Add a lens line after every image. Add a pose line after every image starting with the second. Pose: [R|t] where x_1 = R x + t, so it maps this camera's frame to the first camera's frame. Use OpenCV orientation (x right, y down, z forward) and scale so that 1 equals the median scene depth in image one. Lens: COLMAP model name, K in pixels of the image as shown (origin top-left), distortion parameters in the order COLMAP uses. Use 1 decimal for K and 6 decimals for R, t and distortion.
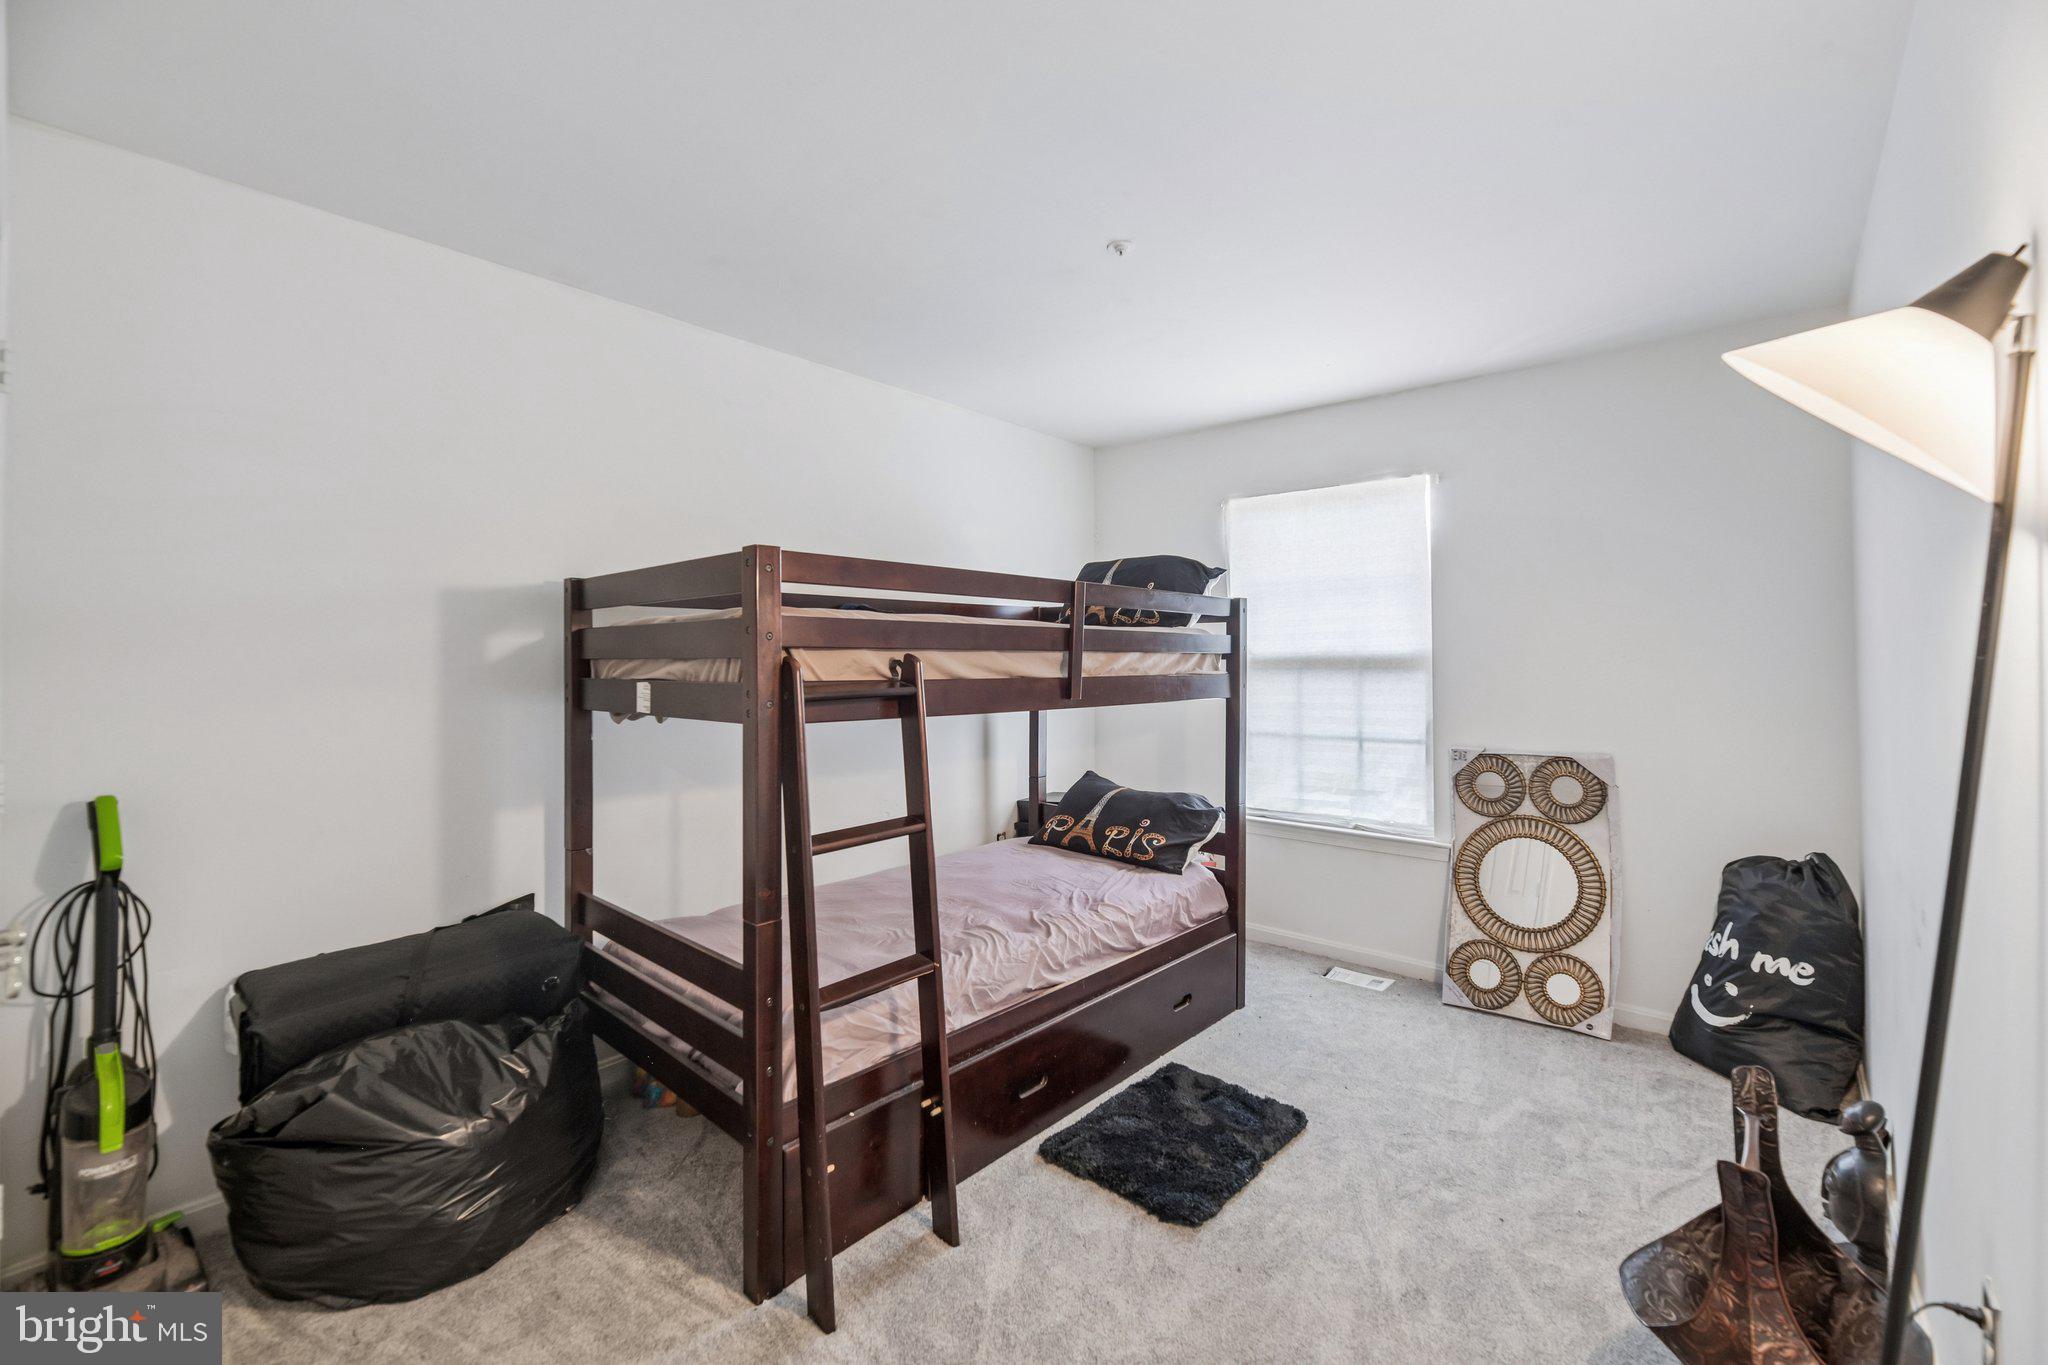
lens RADIAL K [[846.4, 0, 1035.5], [0, 846.4, 676.1], [0, 0, 1]] dist [0.001061, -0.004548]
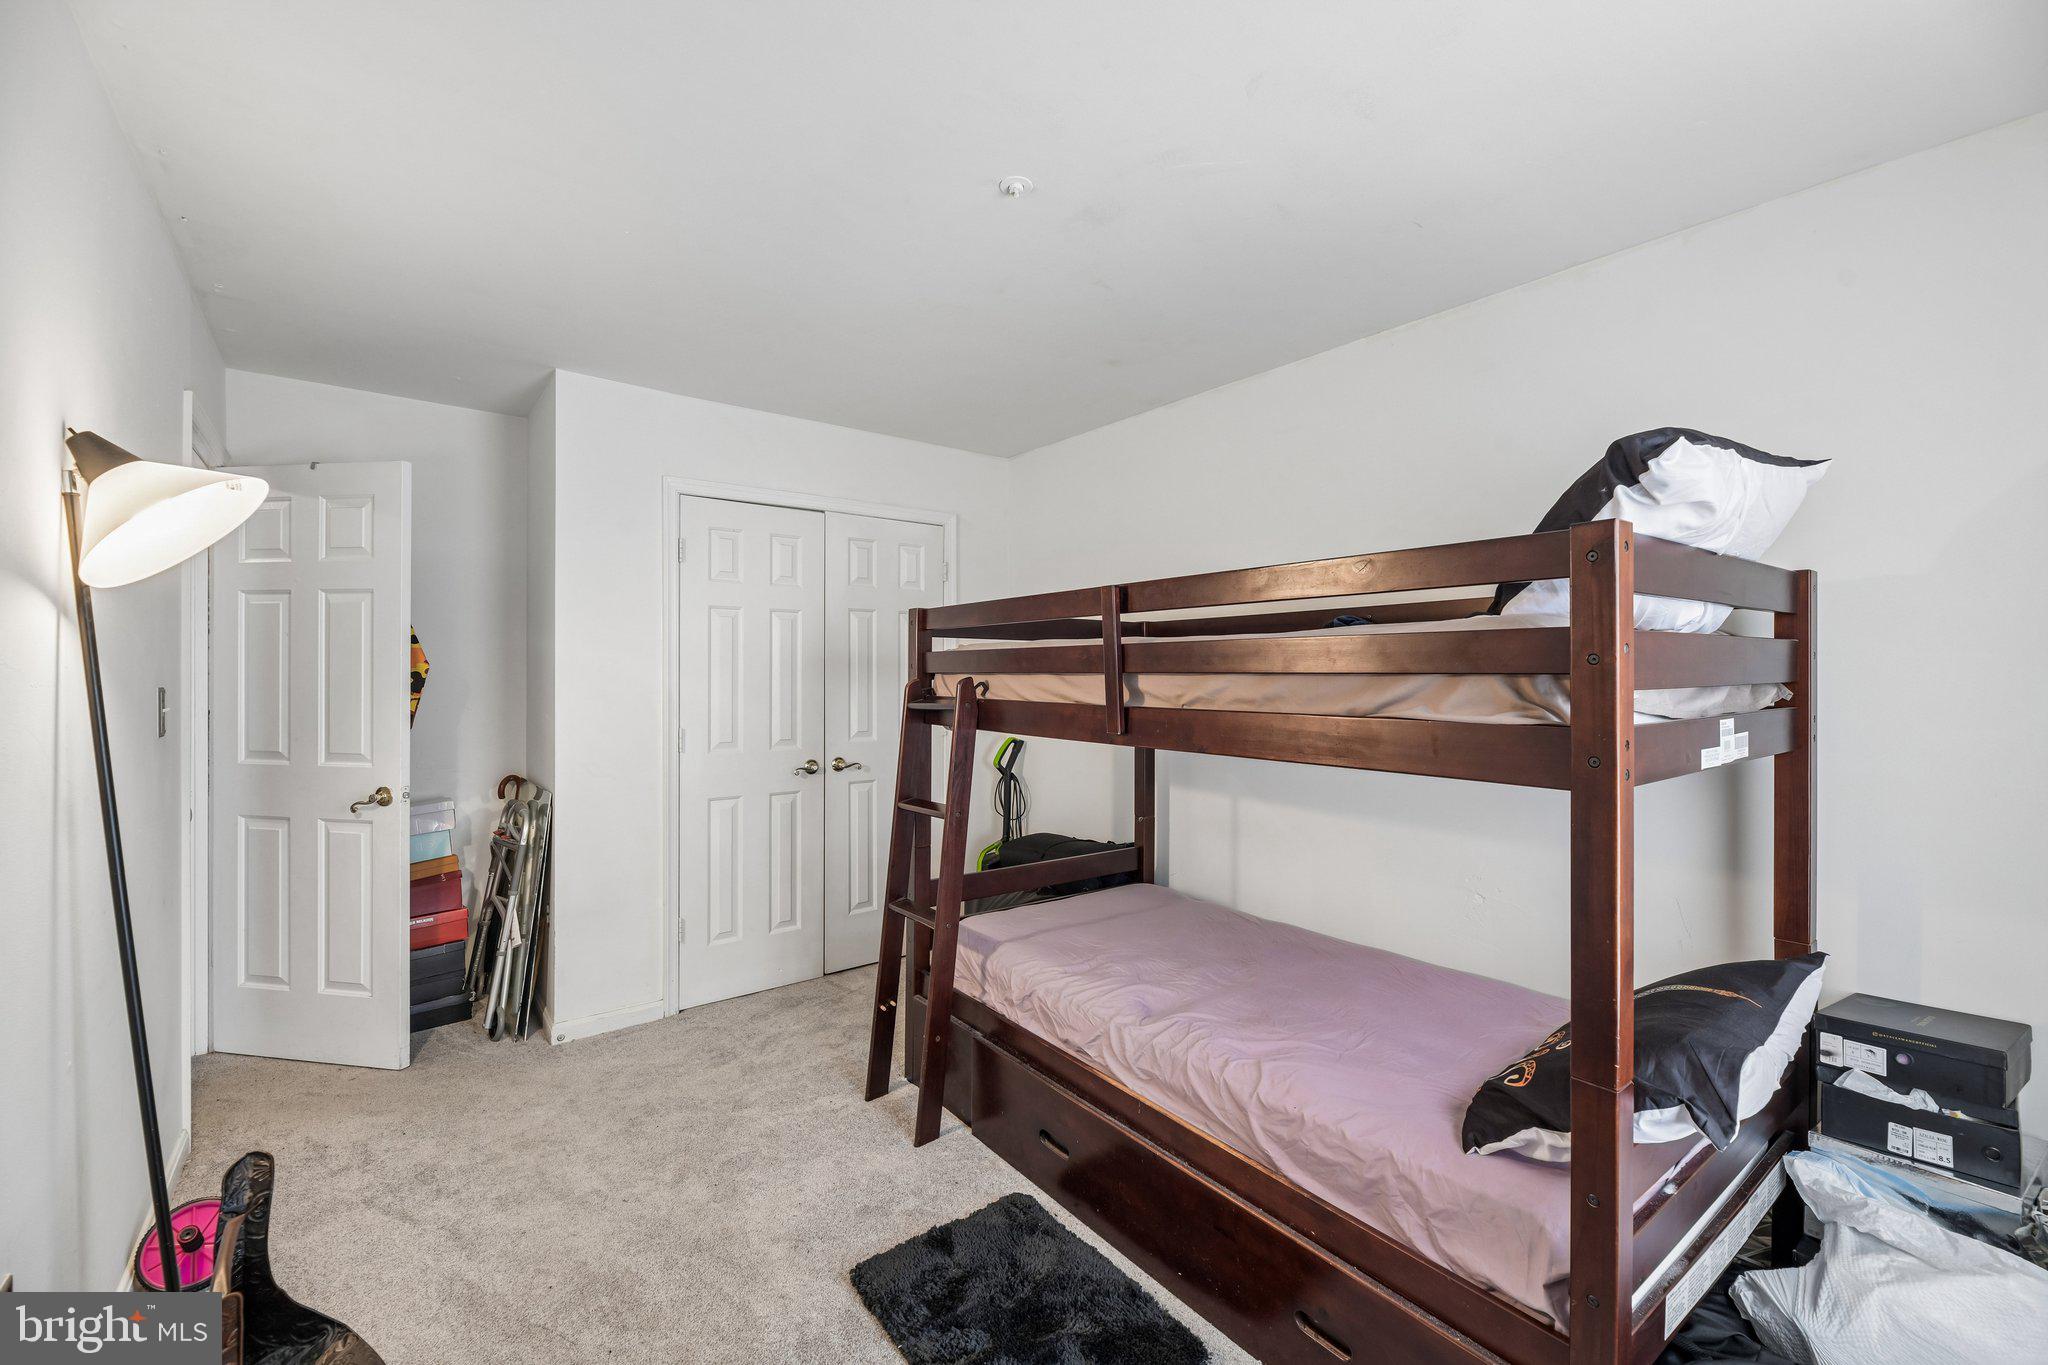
lens RADIAL K [[846.4, 0, 1035.5], [0, 846.4, 676.1], [0, 0, 1]] dist [0.001061, -0.004548]
pose [[-0.164824, 0.003528, -0.986317, 0.865830], [-0.041268, 0.999093, 0.010470, -0.032080], [0.985459, 0.042430, -0.164529, 1.065427]]
